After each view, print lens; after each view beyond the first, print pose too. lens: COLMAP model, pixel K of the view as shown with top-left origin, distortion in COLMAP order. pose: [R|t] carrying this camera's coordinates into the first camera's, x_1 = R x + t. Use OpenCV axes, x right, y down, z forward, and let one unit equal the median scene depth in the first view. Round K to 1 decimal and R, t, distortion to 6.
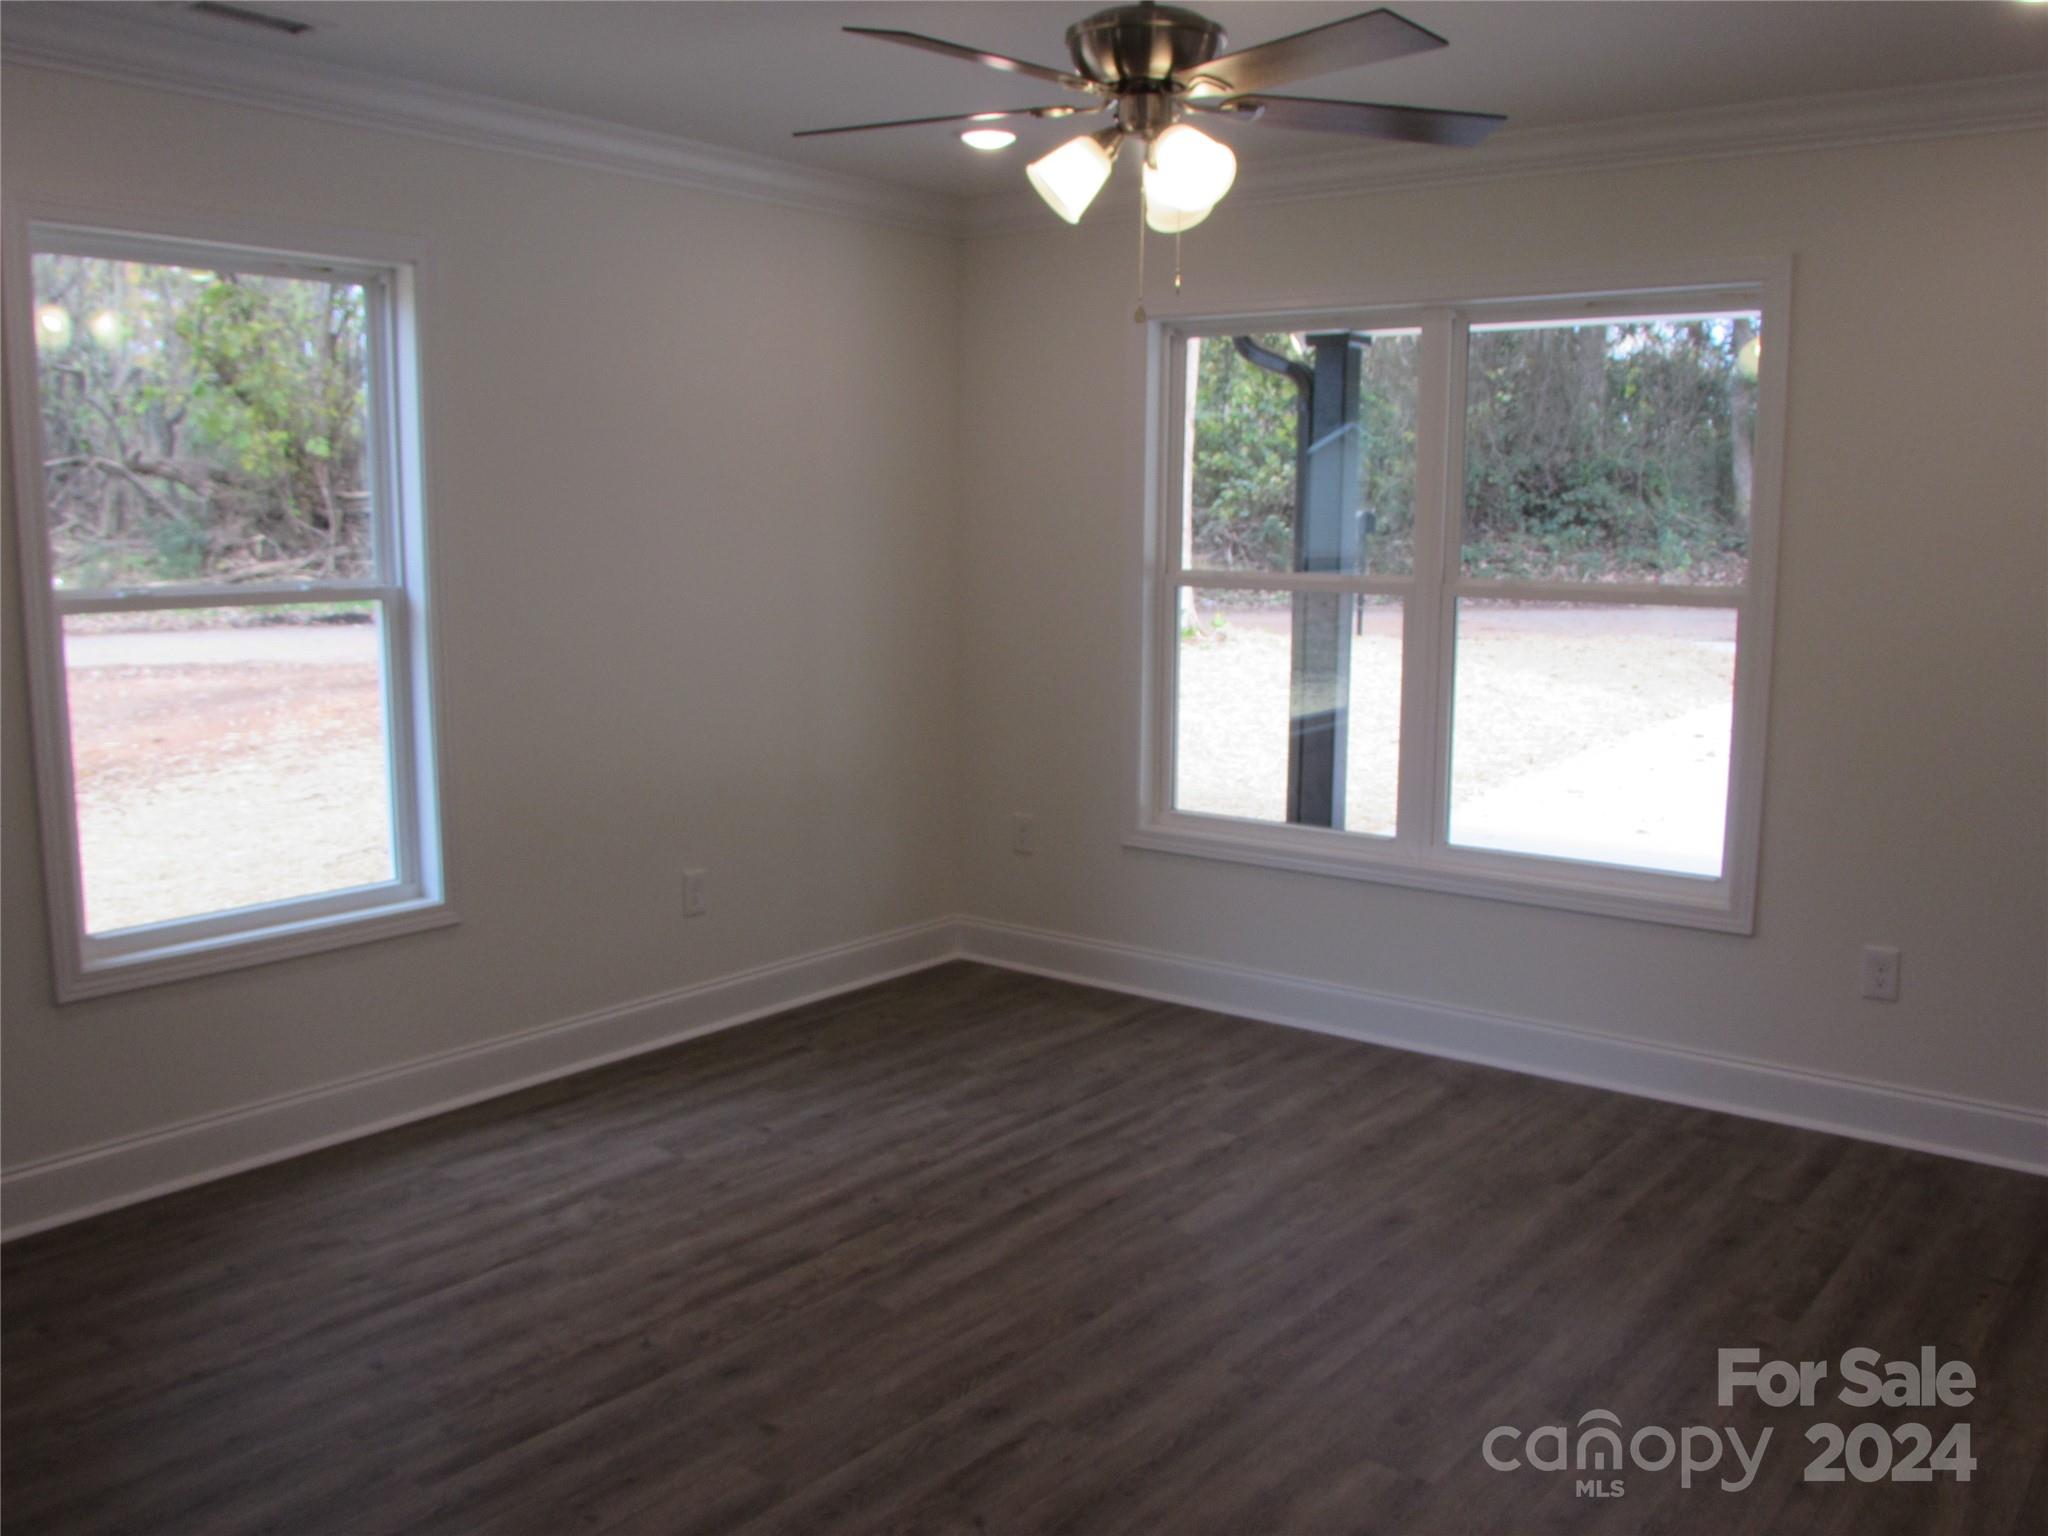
lens RADIAL K [[1791.2, 0, 1011.9], [0, 1791.2, 766.8], [0, 0, 1]] dist [-0.077423, 0.056783]
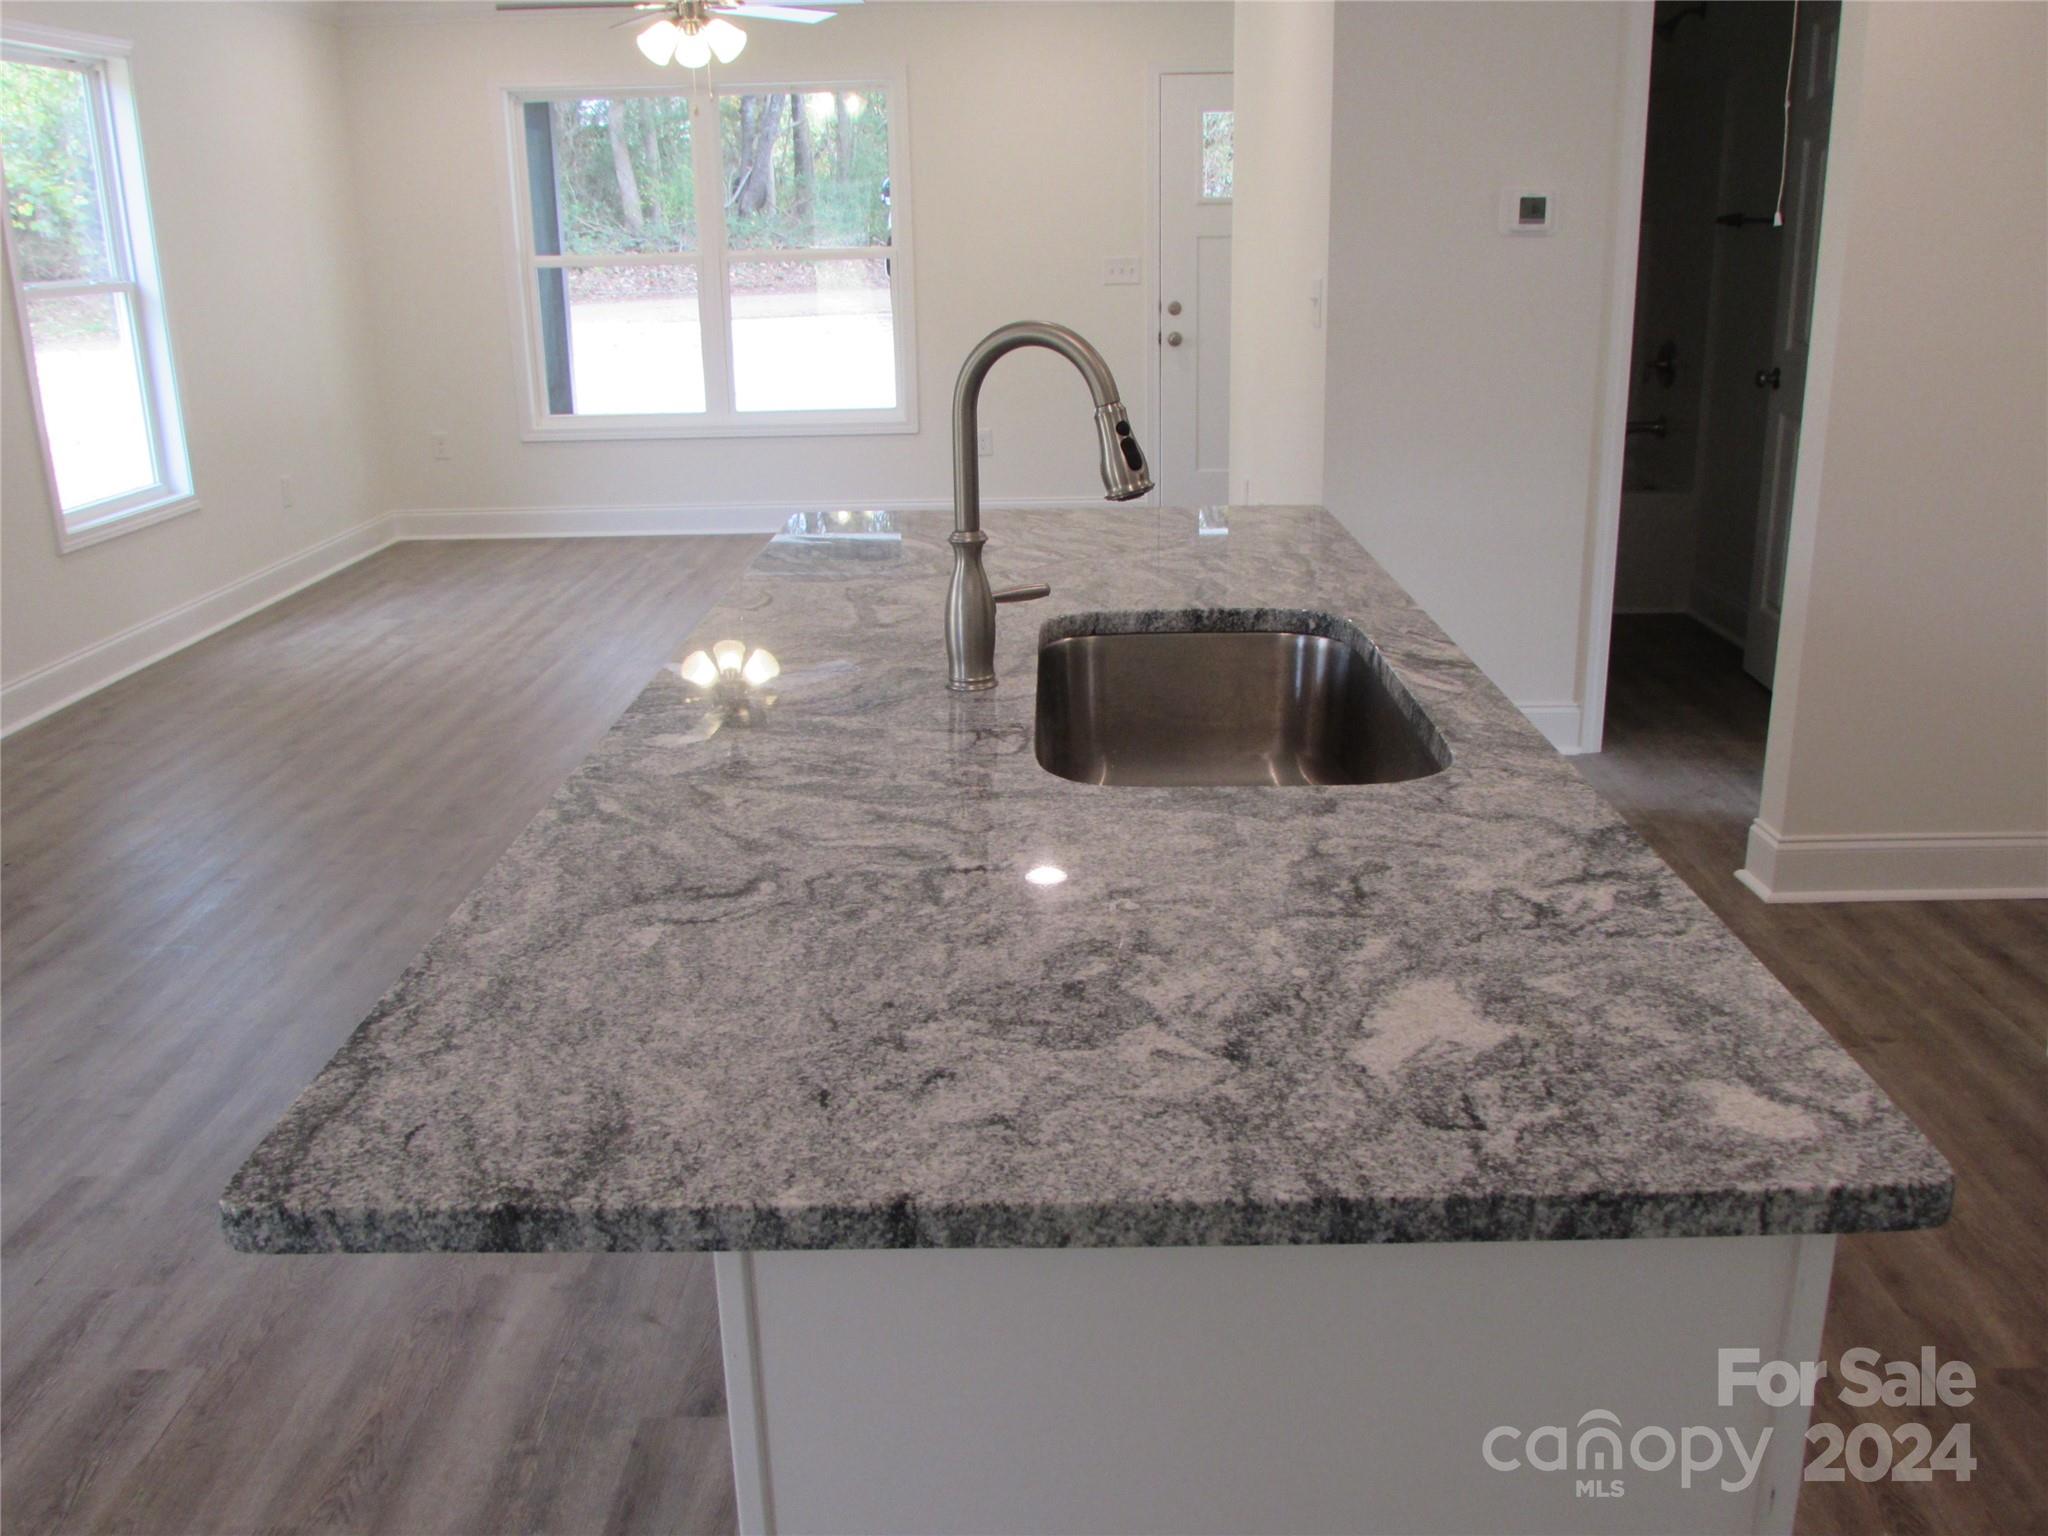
lens RADIAL K [[1791.2, 0, 1011.9], [0, 1791.2, 766.8], [0, 0, 1]] dist [-0.077423, 0.056783]
pose [[0.803305, -0.196701, 0.562147, -0.579591], [0.109198, 0.976529, 0.185655, 0.089677], [-0.585471, -0.087752, 0.805930, -0.572462]]
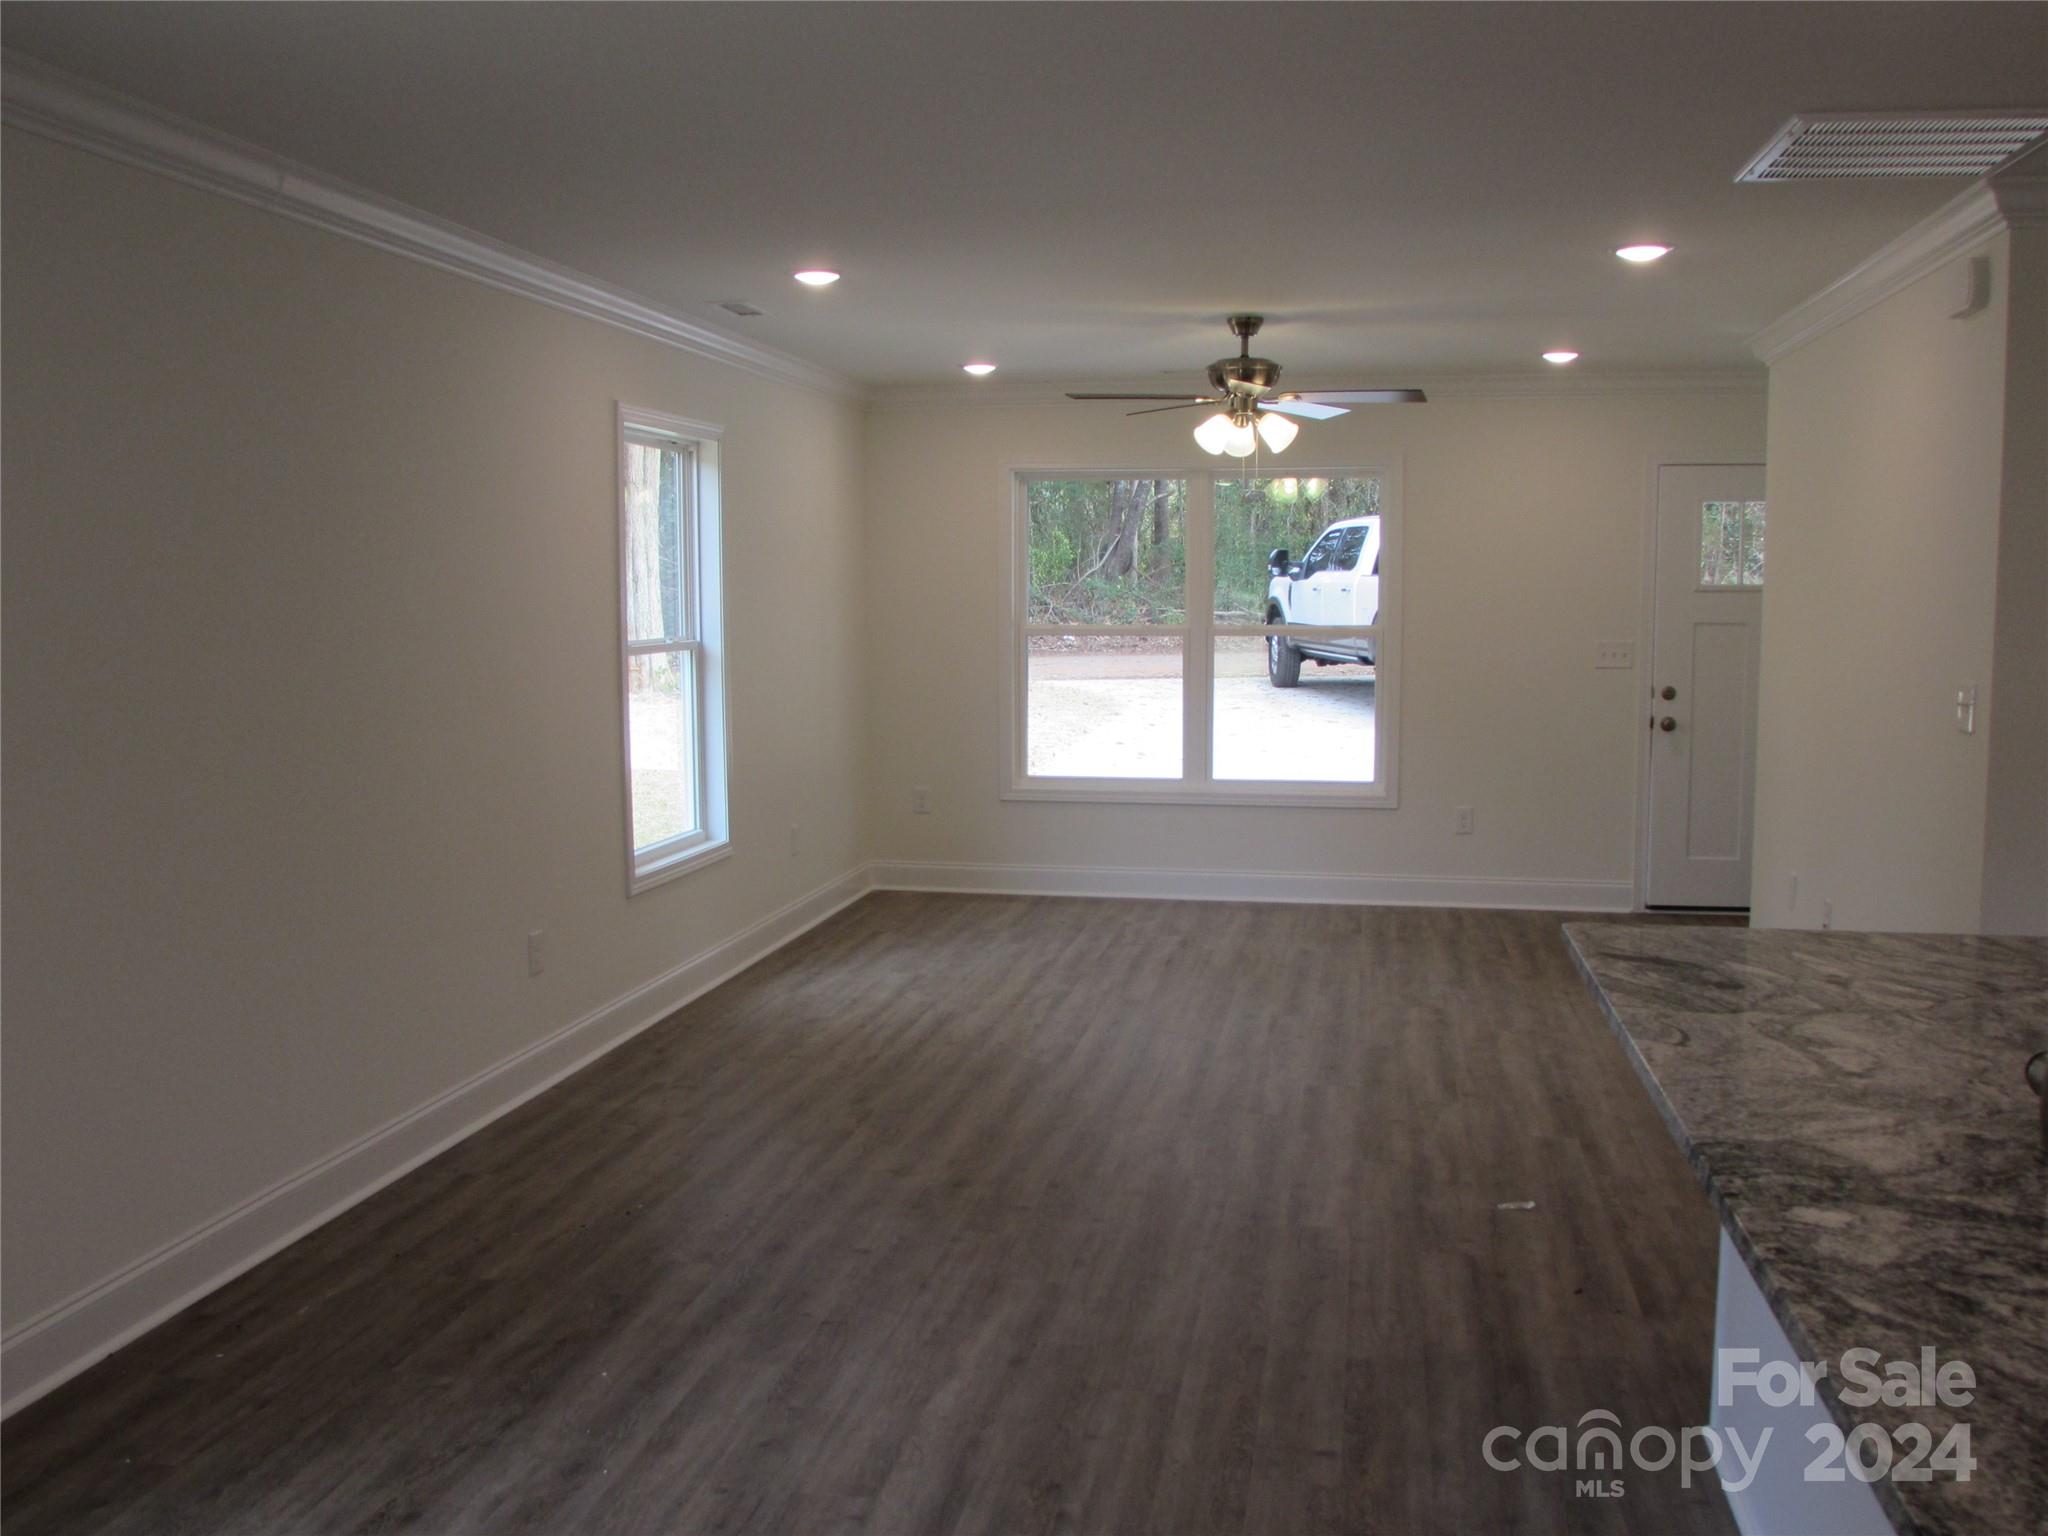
lens RADIAL K [[1791.2, 0, 1011.9], [0, 1791.2, 766.8], [0, 0, 1]] dist [-0.077423, 0.056783]
pose [[0.895881, -0.053868, 0.441016, -0.702674], [0.071225, 0.997198, -0.022884, 0.058010], [-0.438547, 0.051913, 0.897208, -0.474179]]
